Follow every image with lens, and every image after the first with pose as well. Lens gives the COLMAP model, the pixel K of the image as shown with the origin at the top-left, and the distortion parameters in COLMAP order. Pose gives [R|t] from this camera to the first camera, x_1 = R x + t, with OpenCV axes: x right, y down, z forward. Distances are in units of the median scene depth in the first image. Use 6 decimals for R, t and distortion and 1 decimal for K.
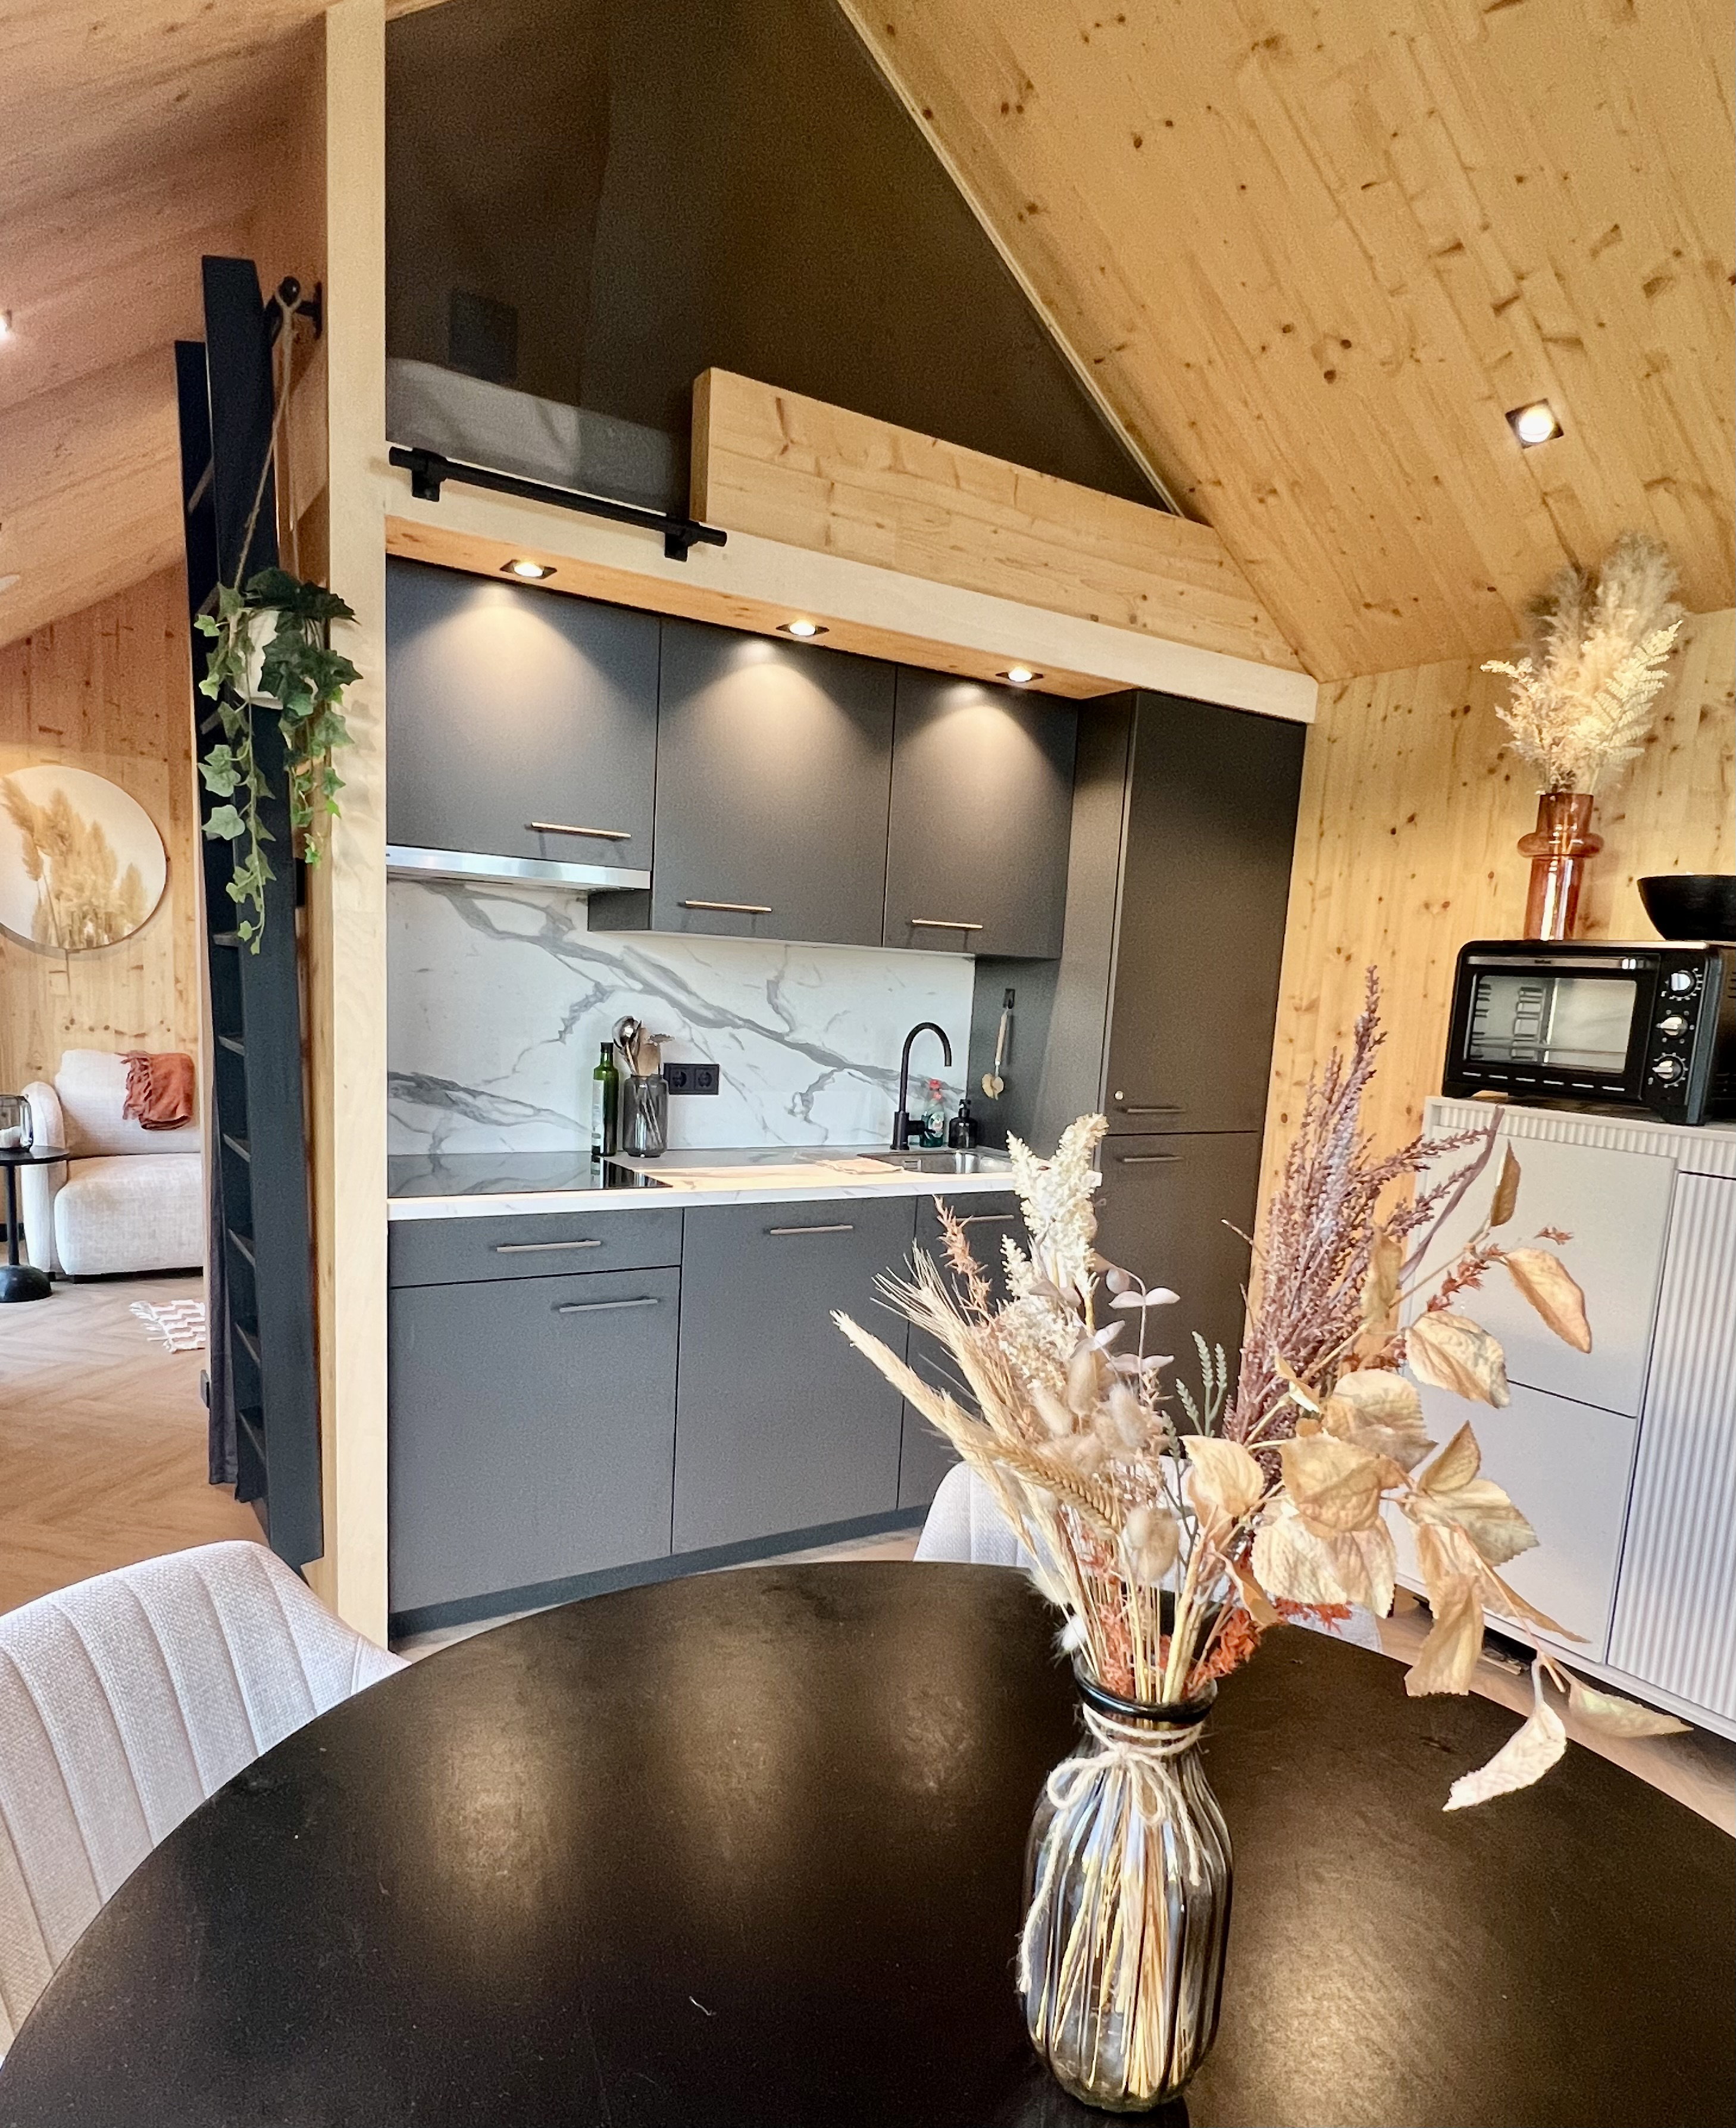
lens RADIAL K [[1345.2, 0, 859.6], [0, 1345.2, 1205.1], [0, 0, 1]] dist [0.001631, -0.003800]
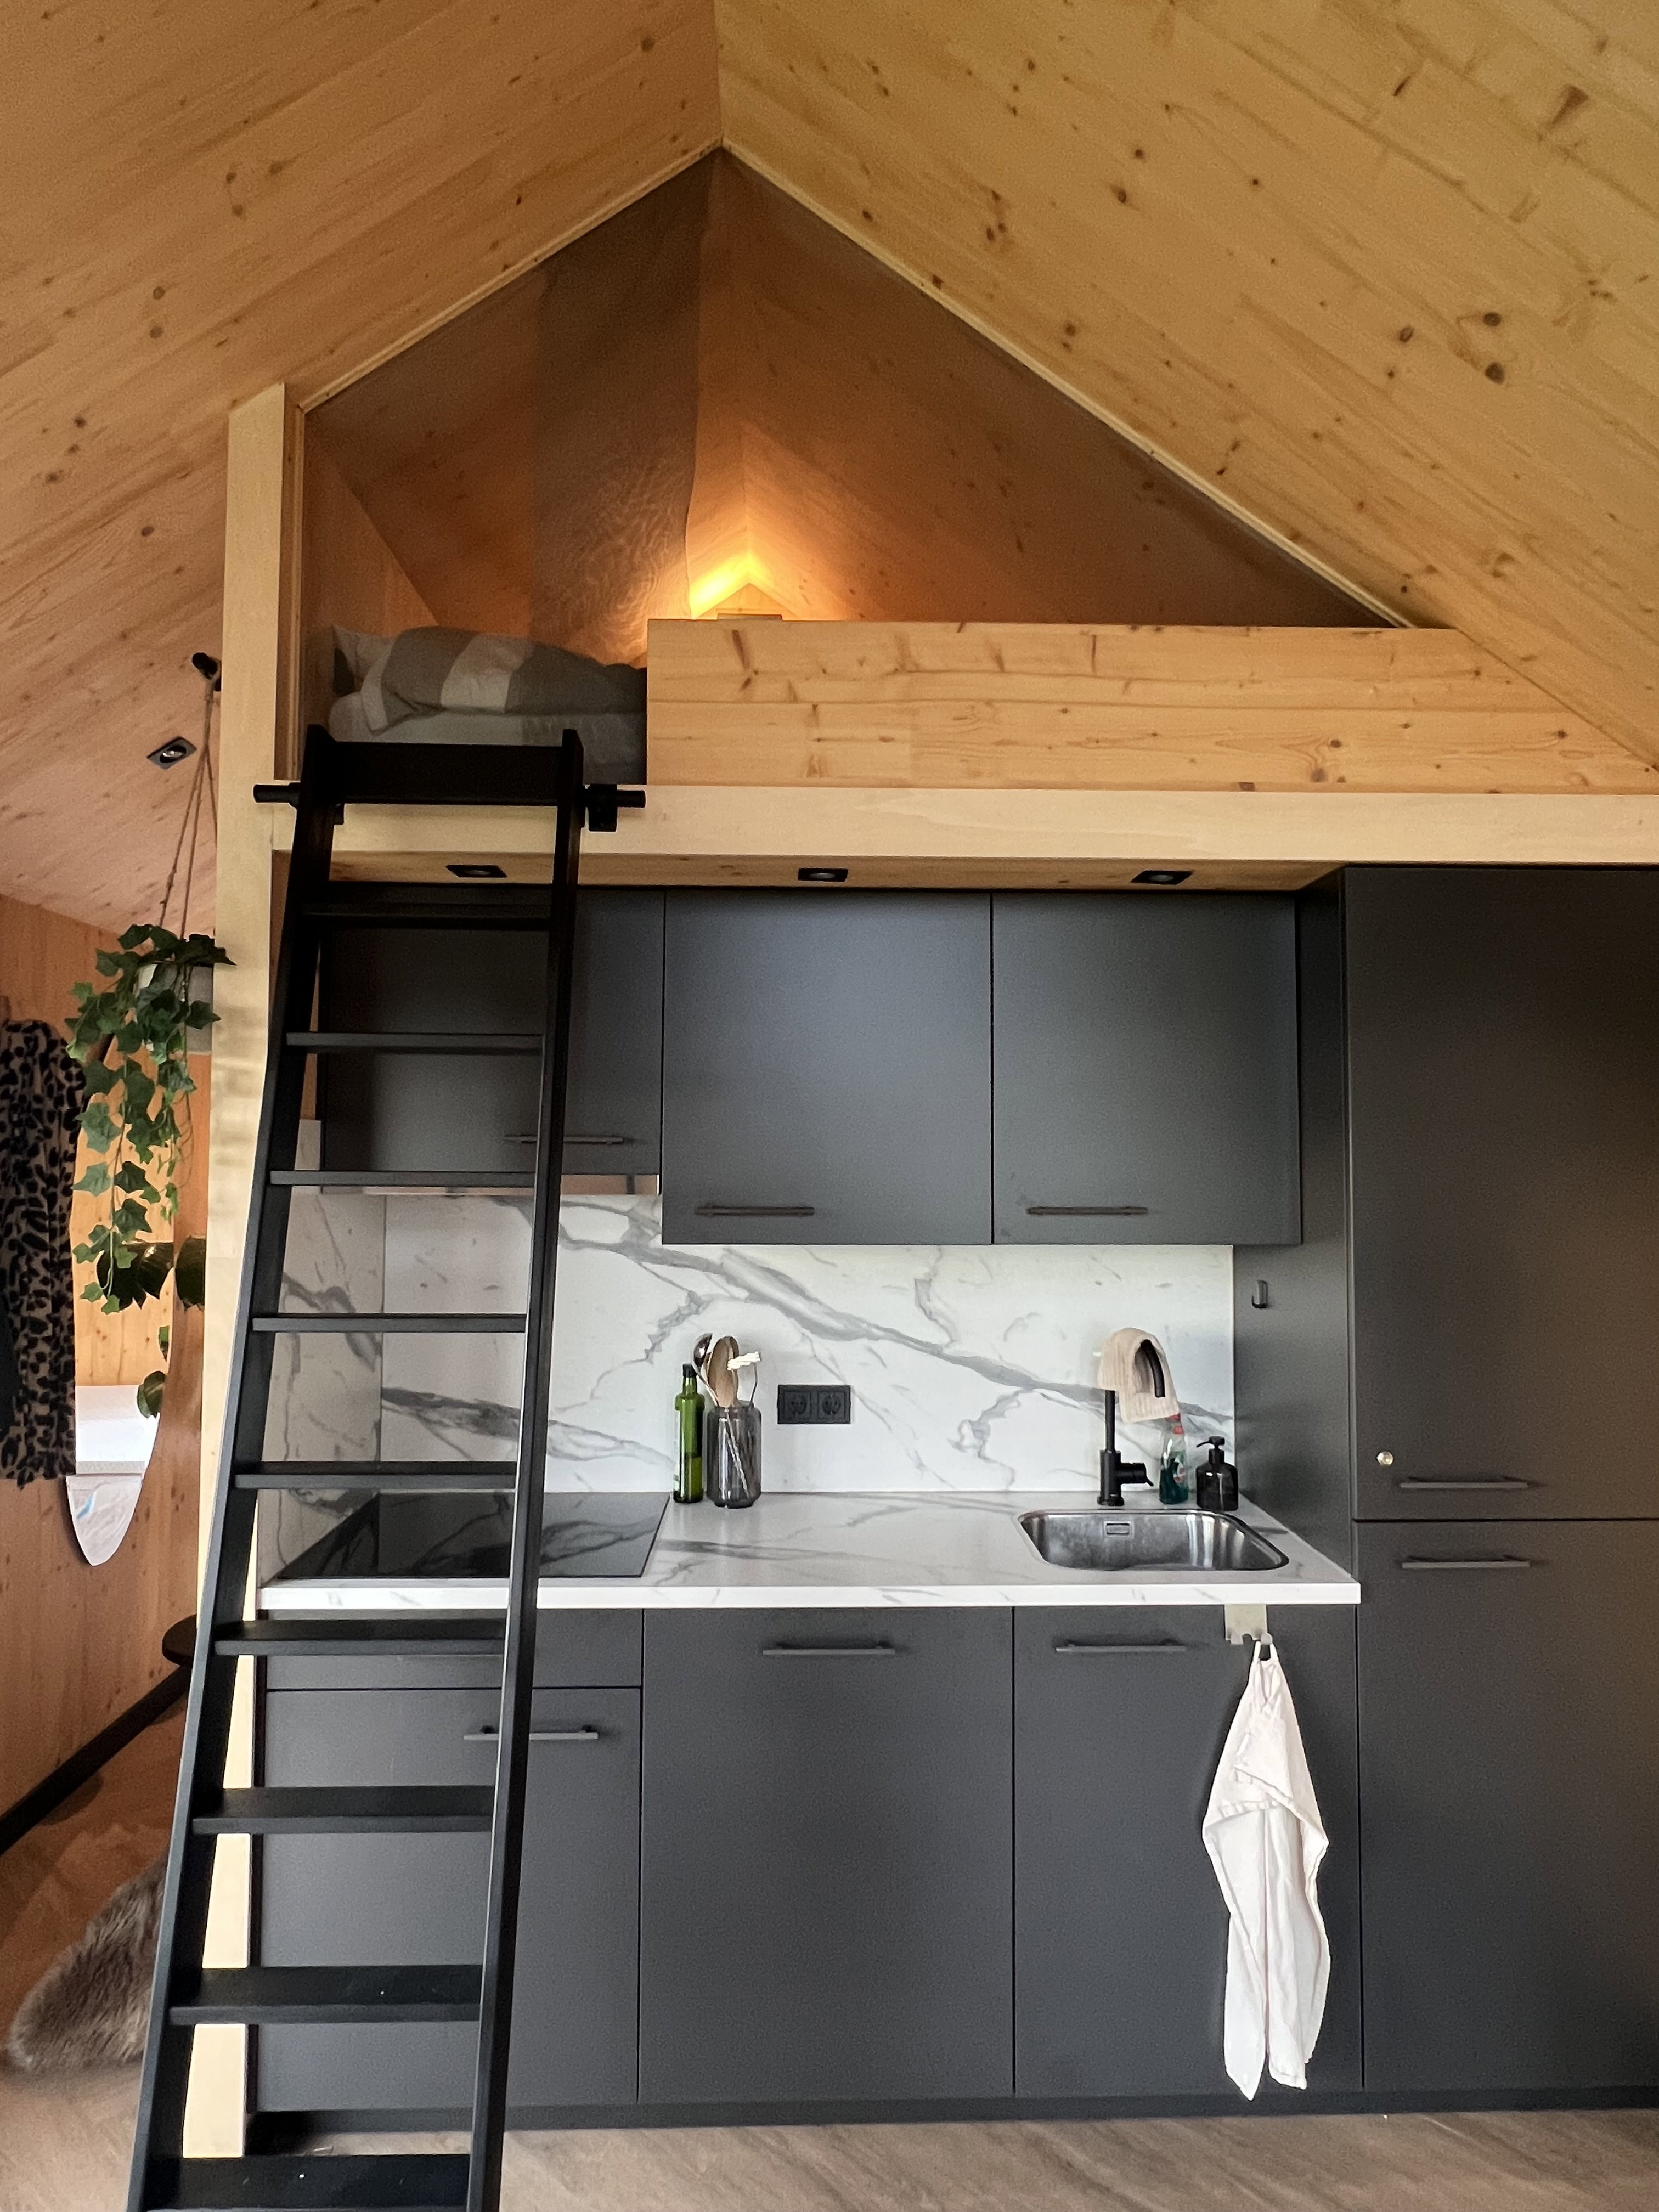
lens RADIAL K [[1289.7, 0, 829.5], [0, 1289.7, 1106.0], [0, 0, 1]] dist [-0.004296, 0.001190]
pose [[0.854059, -0.074194, -0.514857, 0.316791], [-0.042809, 0.976393, -0.211716, -0.111752], [0.518411, 0.202859, 0.830722, 0.339021]]
